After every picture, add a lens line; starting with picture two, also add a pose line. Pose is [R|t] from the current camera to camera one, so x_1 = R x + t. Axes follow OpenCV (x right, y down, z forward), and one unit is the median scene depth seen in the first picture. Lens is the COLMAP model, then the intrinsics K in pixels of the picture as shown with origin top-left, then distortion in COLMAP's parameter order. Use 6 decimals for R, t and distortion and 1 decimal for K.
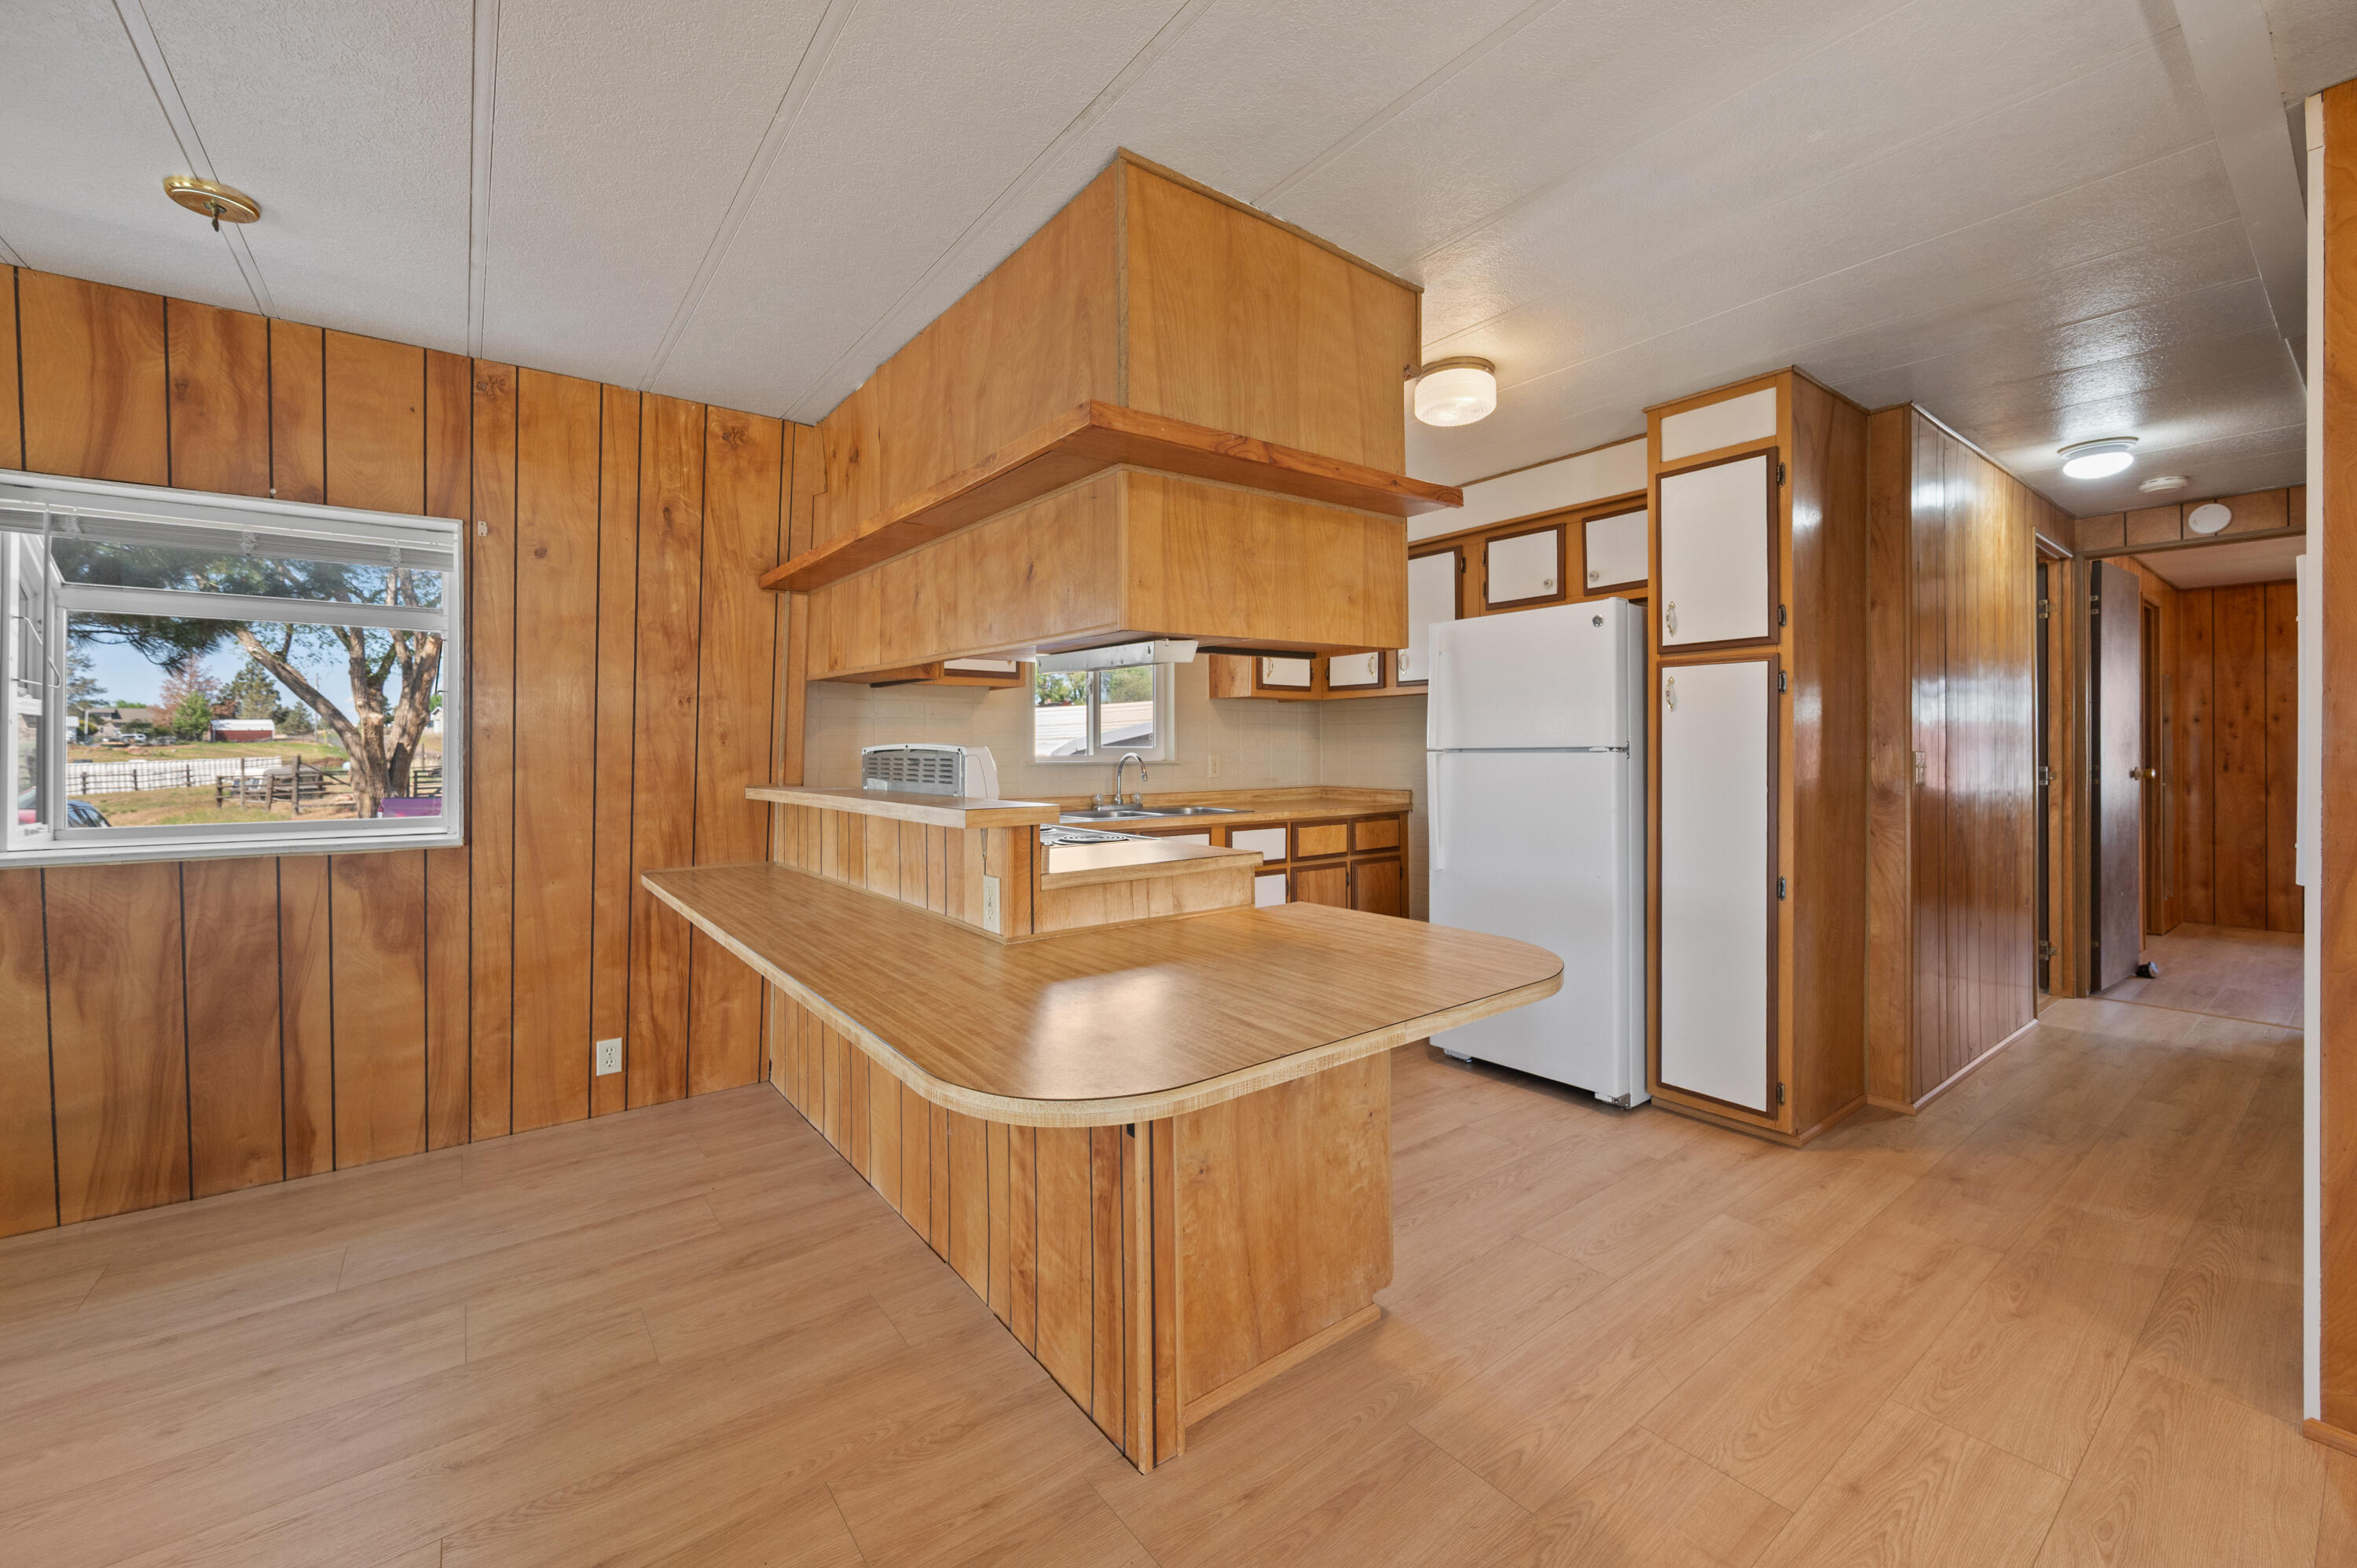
lens RADIAL K [[936.8, 0, 1180.2], [0, 936.8, 744.6], [0, 0, 1]] dist [-0.000788, 0.000007]
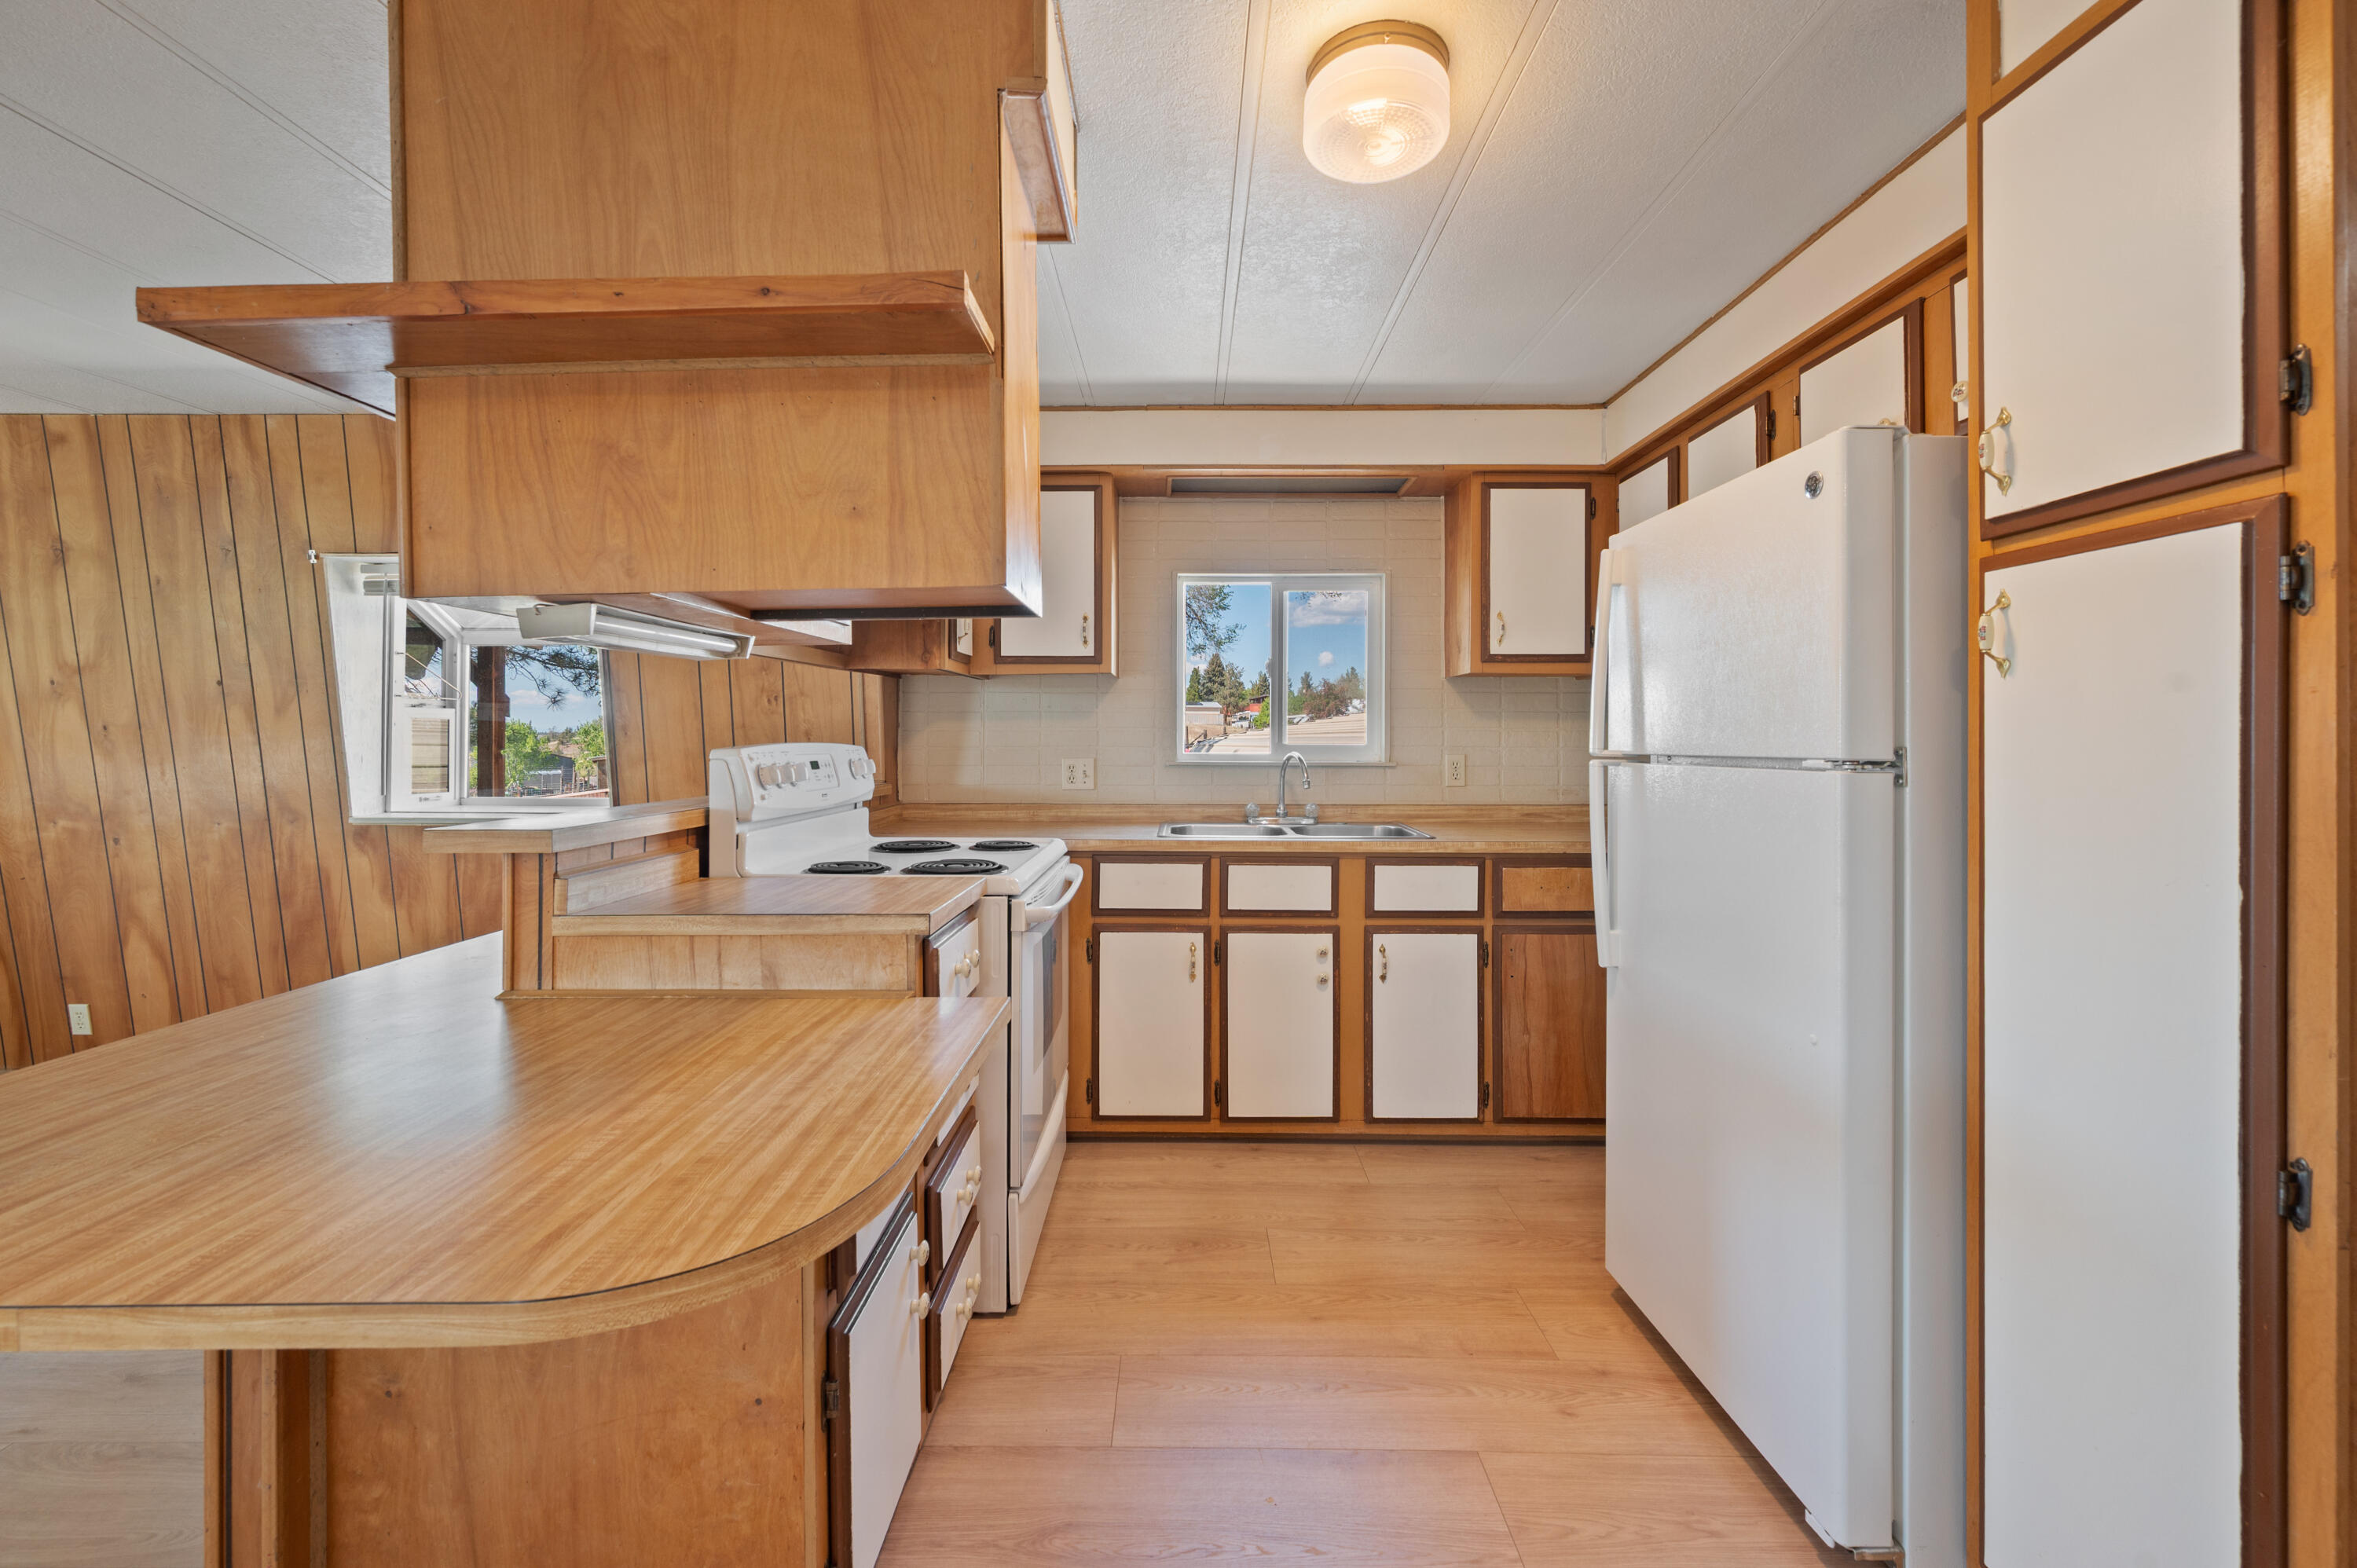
lens RADIAL K [[942.1, 0, 1177.4], [0, 942.1, 729.0], [0, 0, 1]] dist [-0.001256, -0.000186]
pose [[0.791091, -0.001219, -0.611698, 0.485228], [-0.000631, 0.999996, -0.002809, -0.010596], [0.611698, 0.002608, 0.791087, 0.445769]]
